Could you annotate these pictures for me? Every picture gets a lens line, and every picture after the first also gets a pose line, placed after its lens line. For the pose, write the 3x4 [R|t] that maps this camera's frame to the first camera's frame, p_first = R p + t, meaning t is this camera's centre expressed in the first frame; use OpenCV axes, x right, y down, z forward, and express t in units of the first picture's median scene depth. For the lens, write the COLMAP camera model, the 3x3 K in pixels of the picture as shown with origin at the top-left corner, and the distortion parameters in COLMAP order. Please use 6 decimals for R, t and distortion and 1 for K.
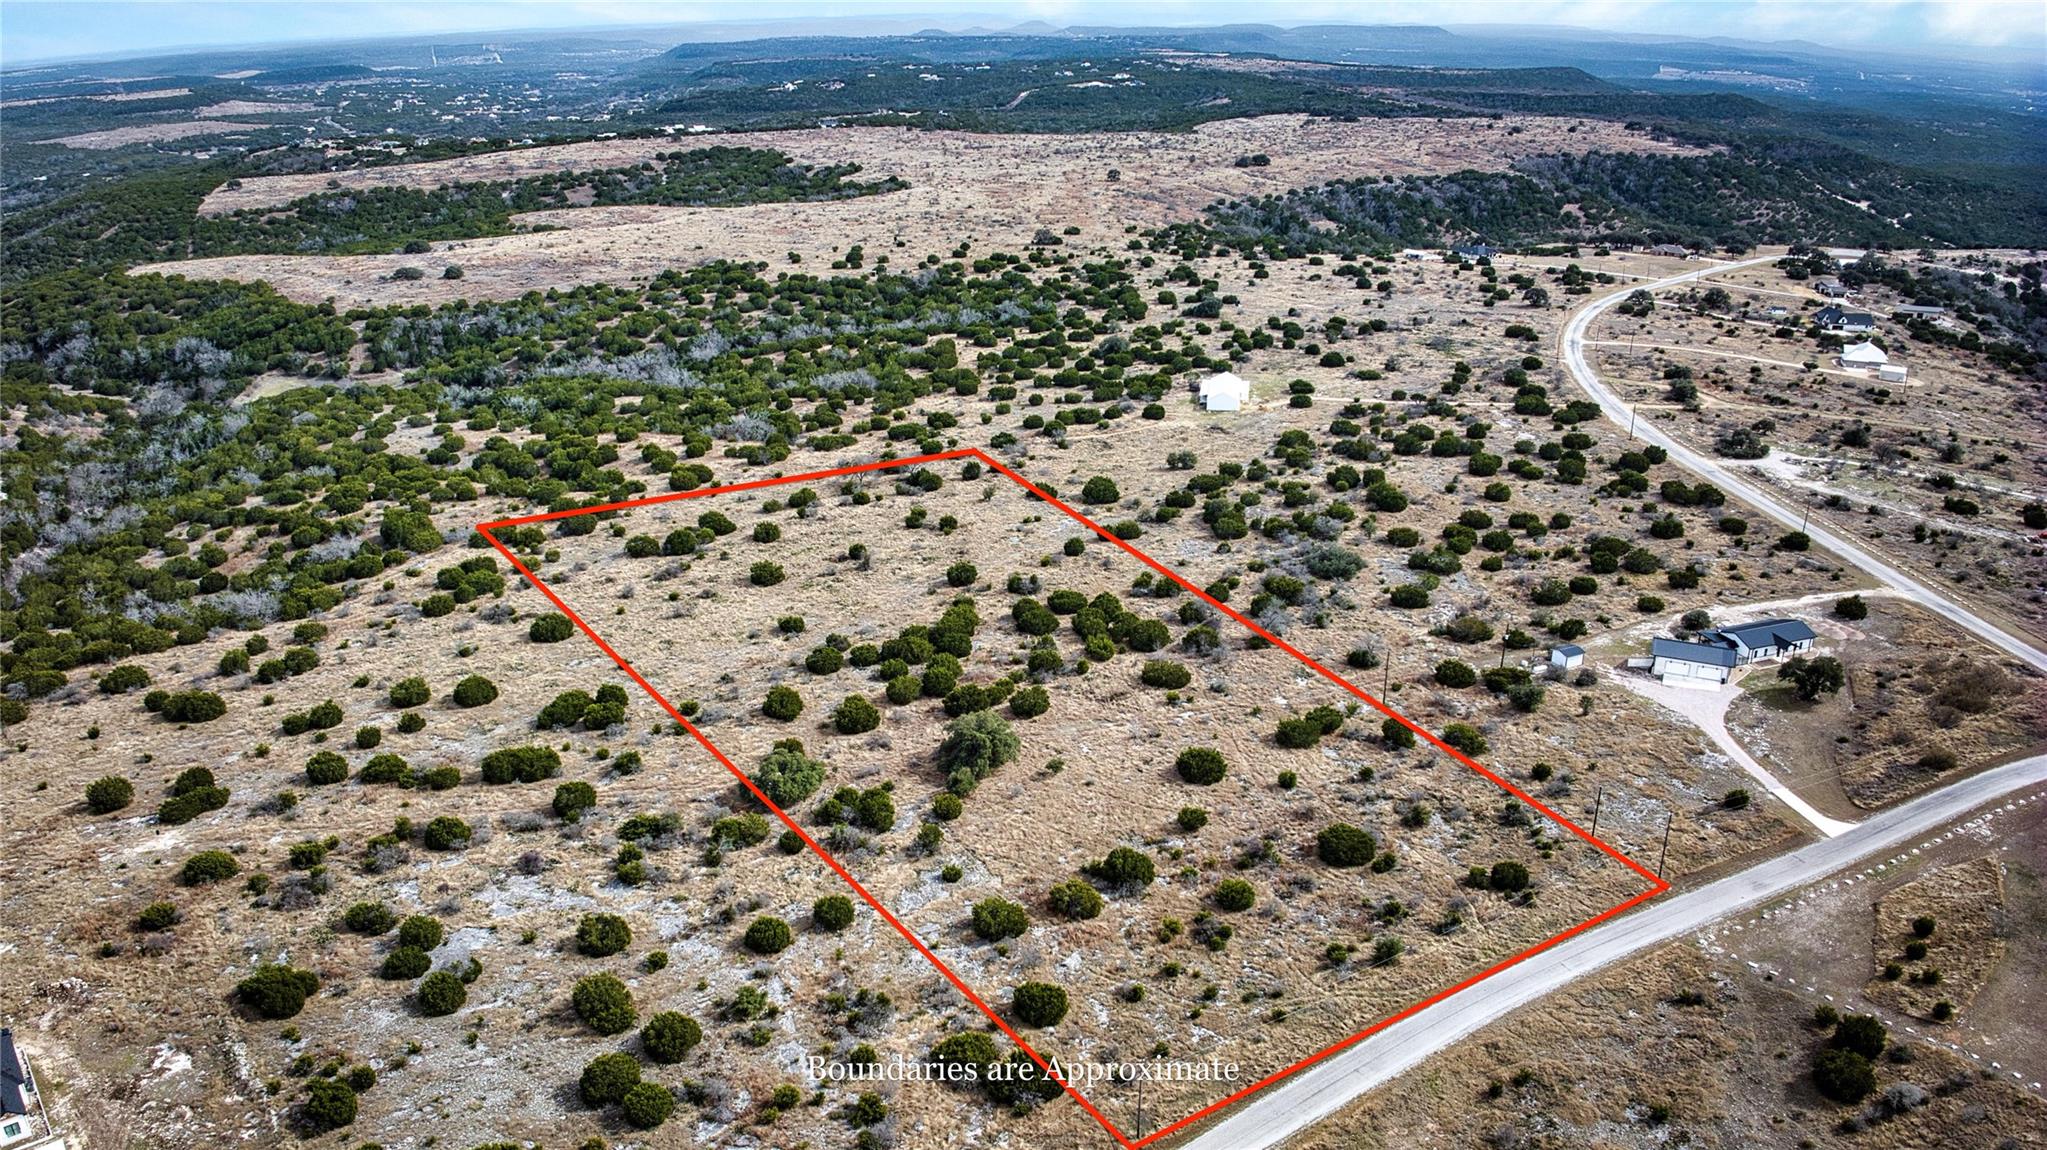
lens RADIAL K [[1512.3, 0, 975.7], [0, 1512.3, 565.5], [0, 0, 1]] dist [-0.099838, -0.021835]
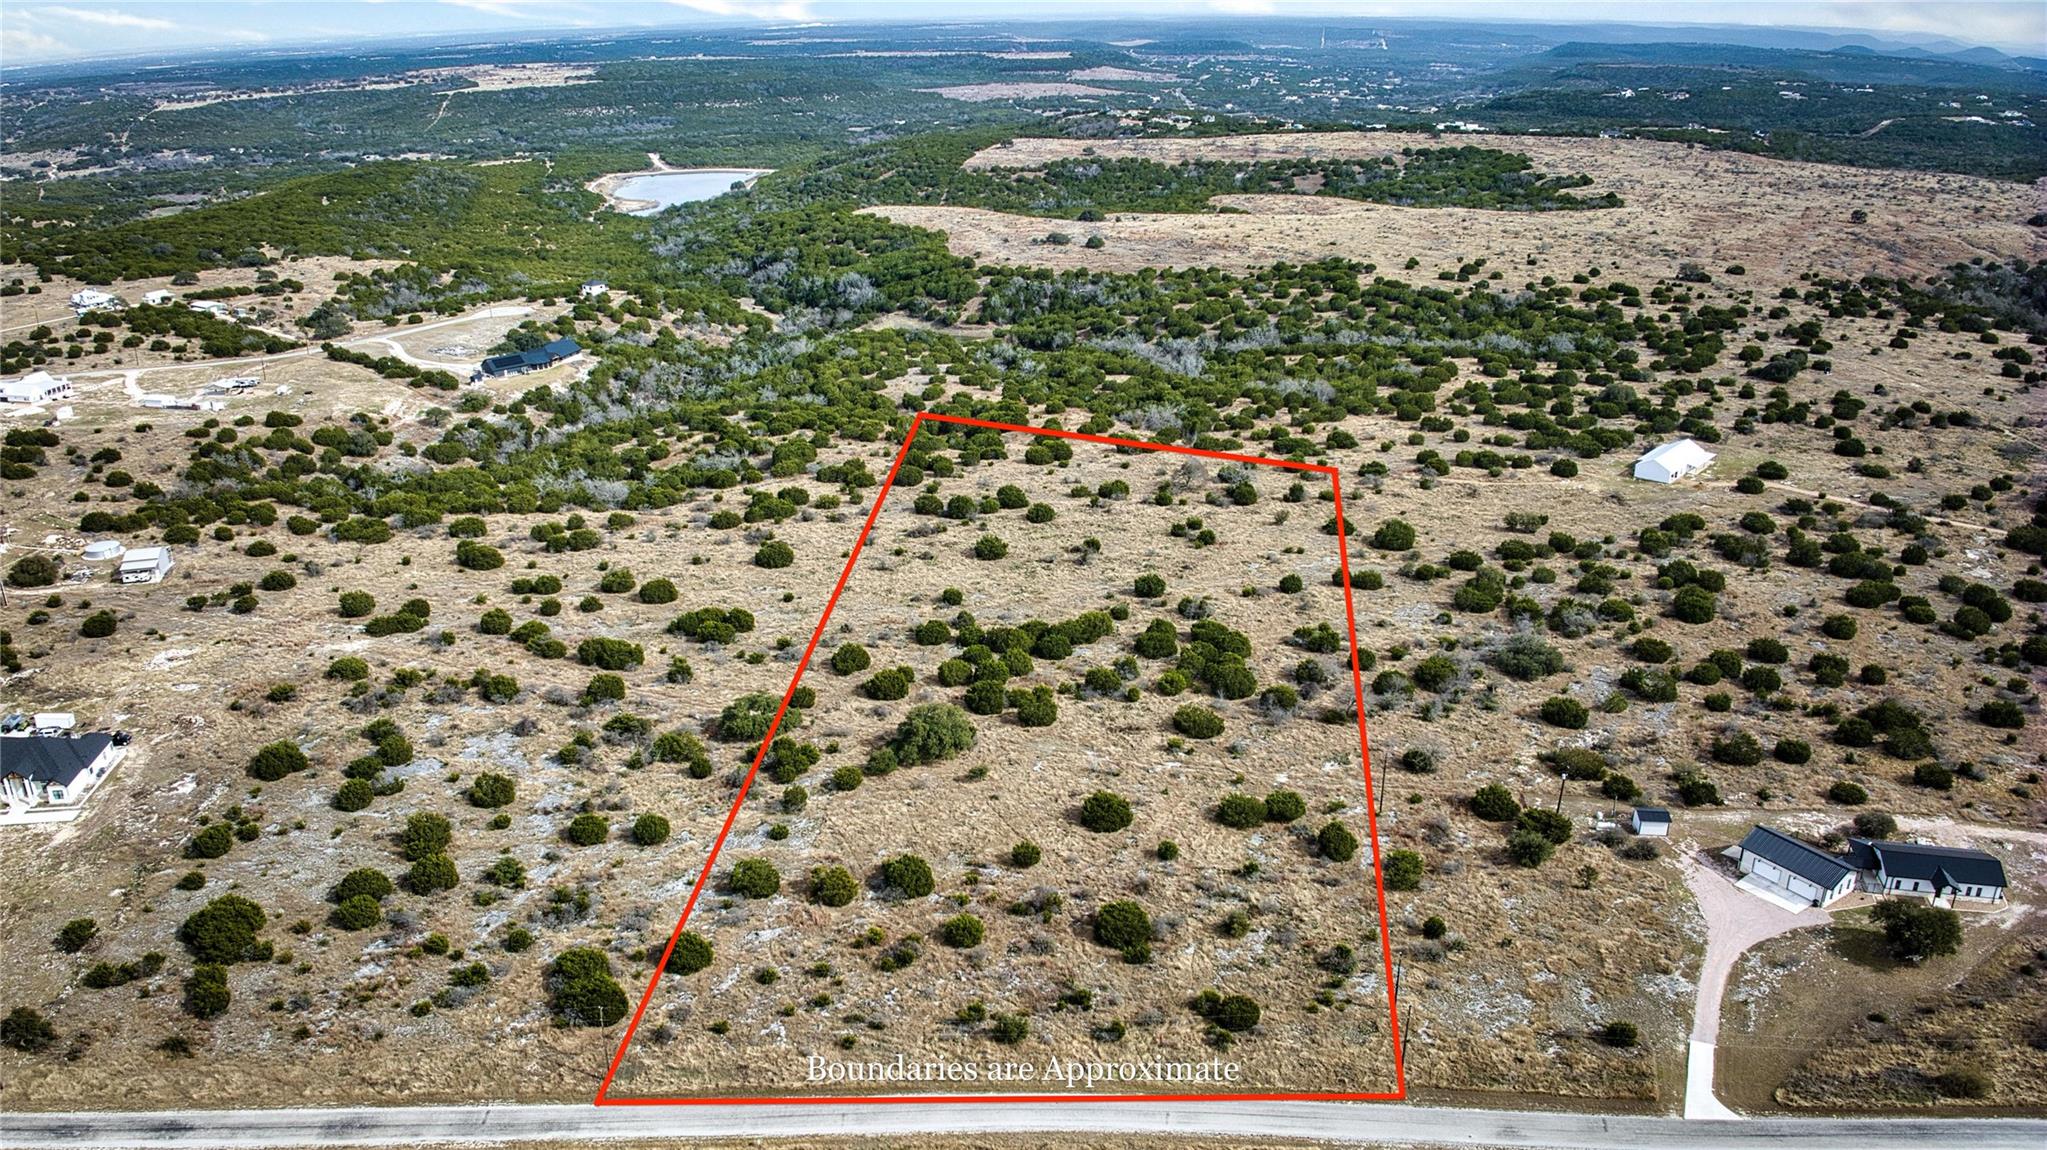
lens RADIAL K [[1512.3, 0, 973.4], [0, 1512.3, 572.1], [0, 0, 1]] dist [-0.099838, -0.021835]
pose [[0.842071, 0.196489, -0.502304, 0.453526], [-0.190604, 0.979600, 0.063664, -0.051214], [0.504566, 0.042131, 0.862344, 0.115905]]
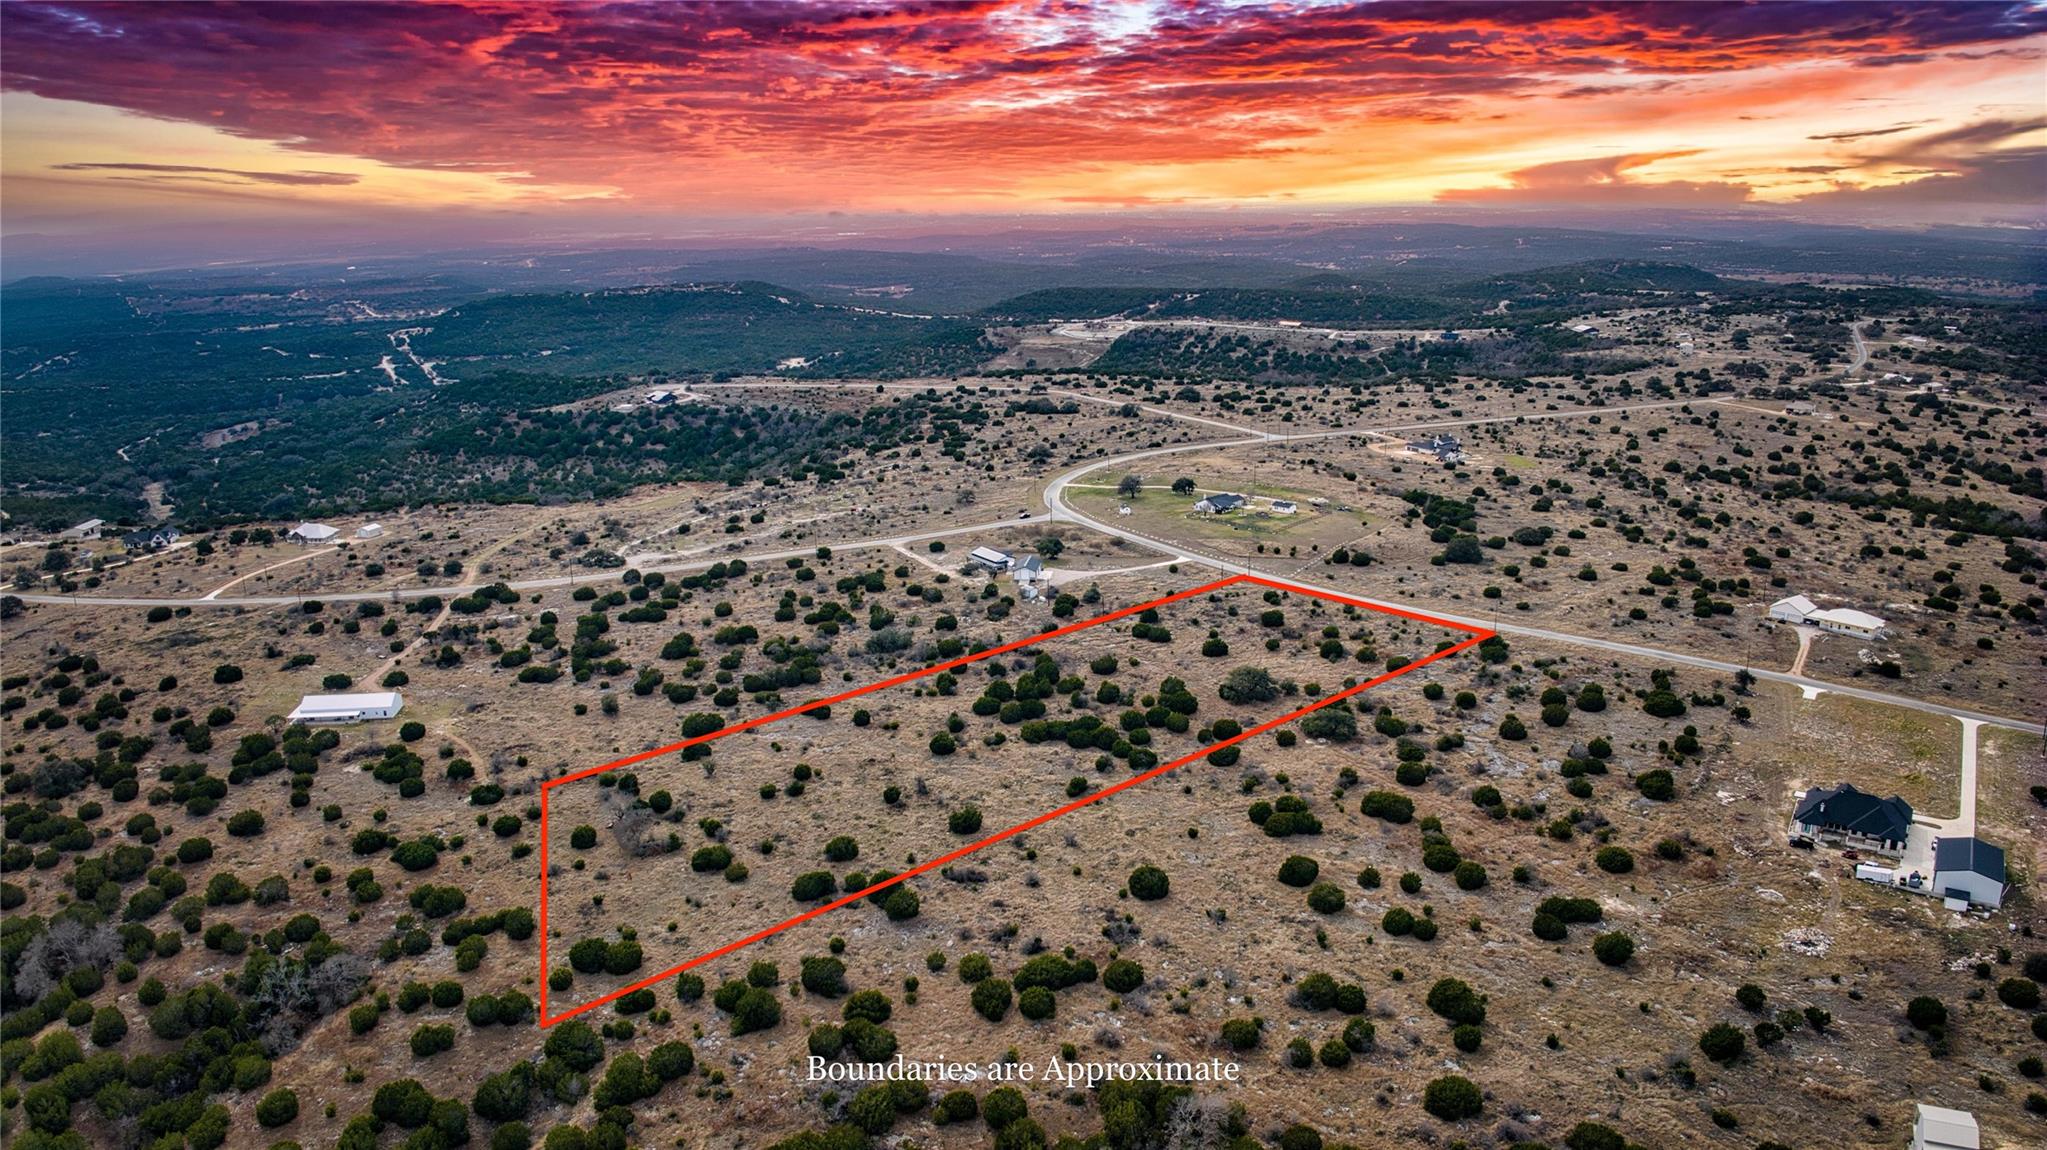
lens RADIAL K [[1437.8, 0, 1035.3], [0, 1437.8, 563.7], [0, 0, 1]] dist [-0.104241, -0.014538]
pose [[-0.297777, -0.231174, 0.926222, -1.215522], [0.360846, 0.870996, 0.333401, -0.545606], [-0.883809, 0.433503, -0.175944, 1.262383]]
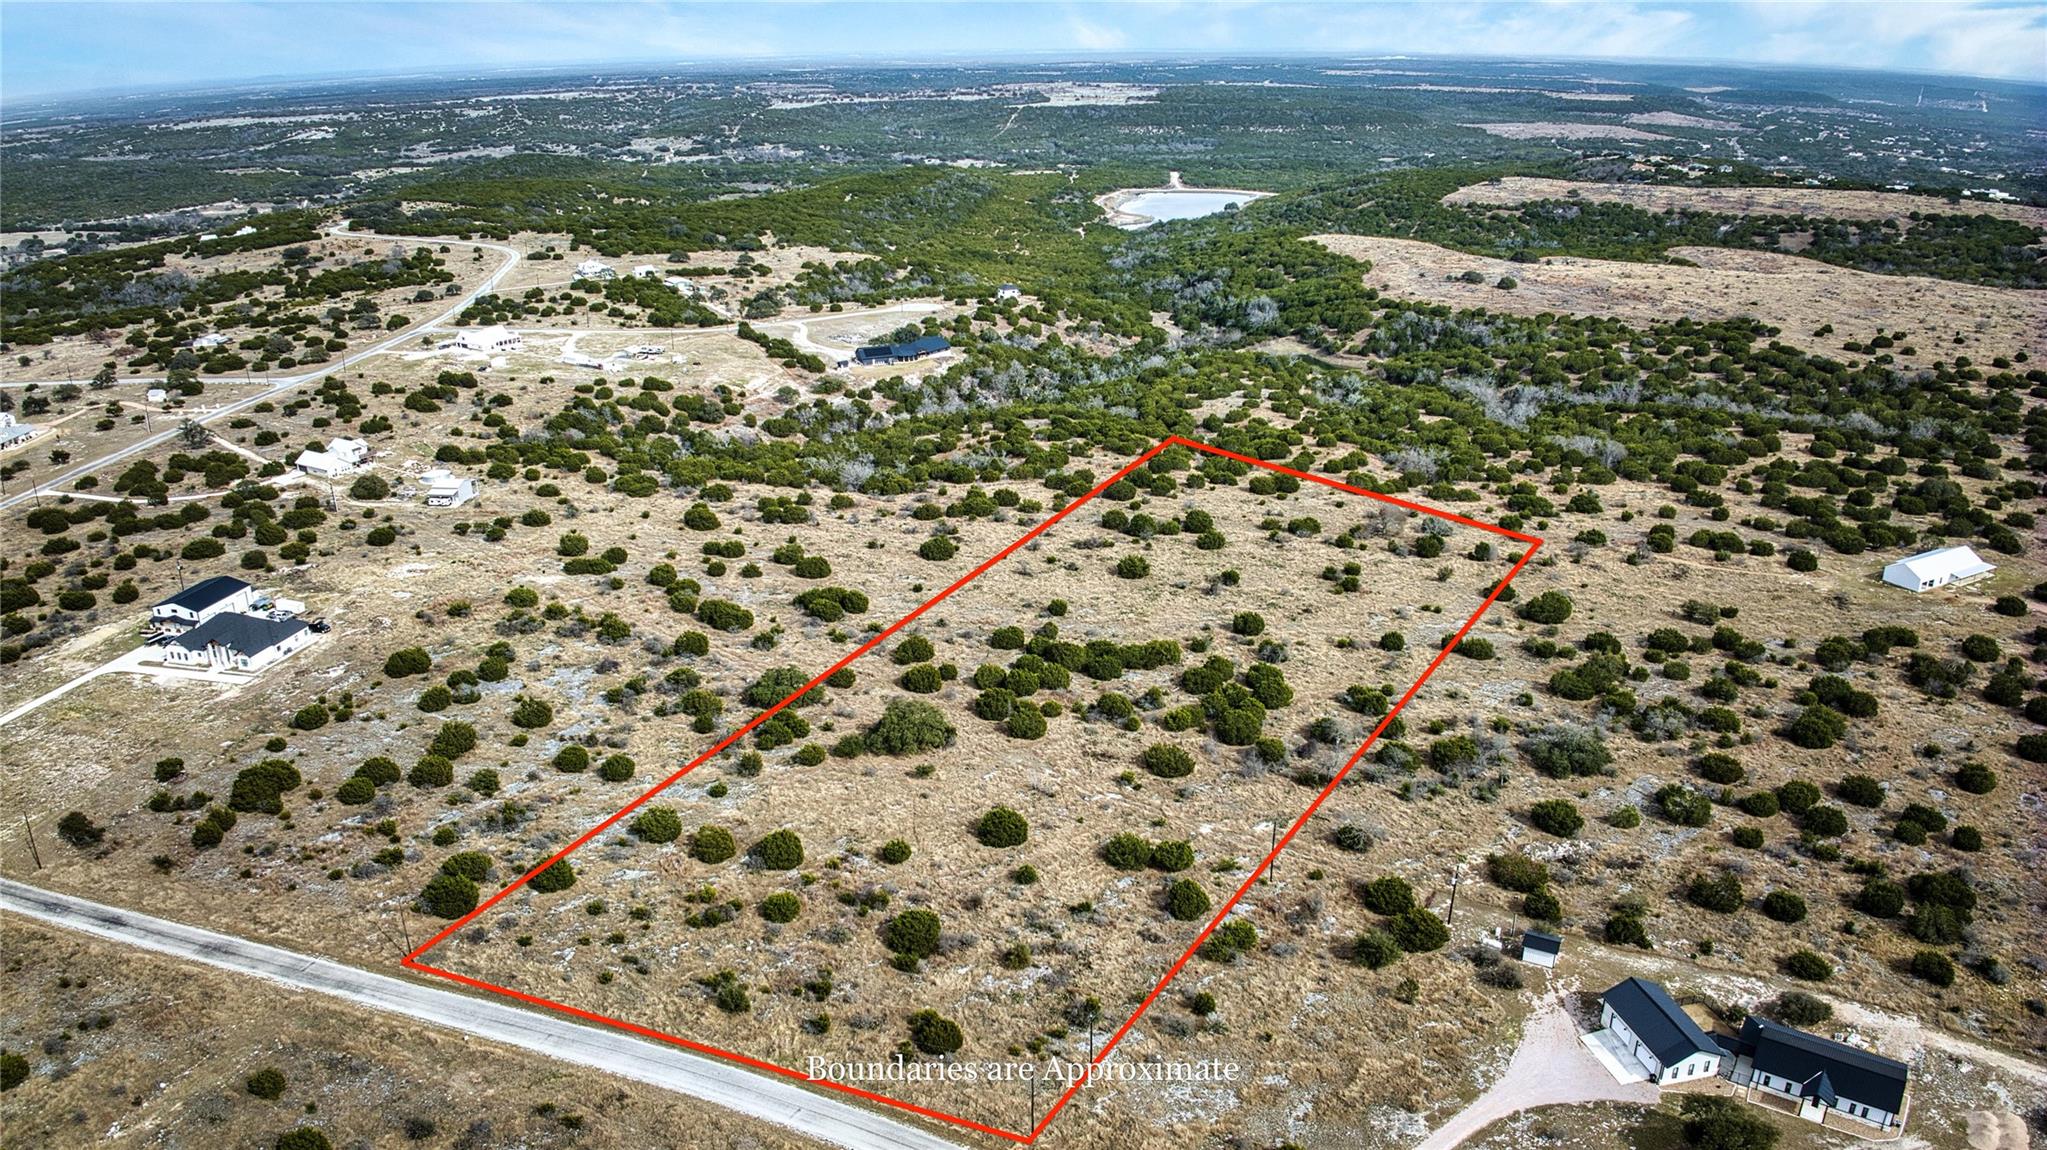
lens RADIAL K [[1437.8, 0, 1027.3], [0, 1437.8, 570.5], [0, 0, 1]] dist [-0.104241, -0.014538]
pose [[0.604844, 0.289648, -0.741801, 0.687833], [-0.282443, 0.948977, 0.140248, -0.137344], [0.744574, 0.124688, 0.655791, 0.330976]]
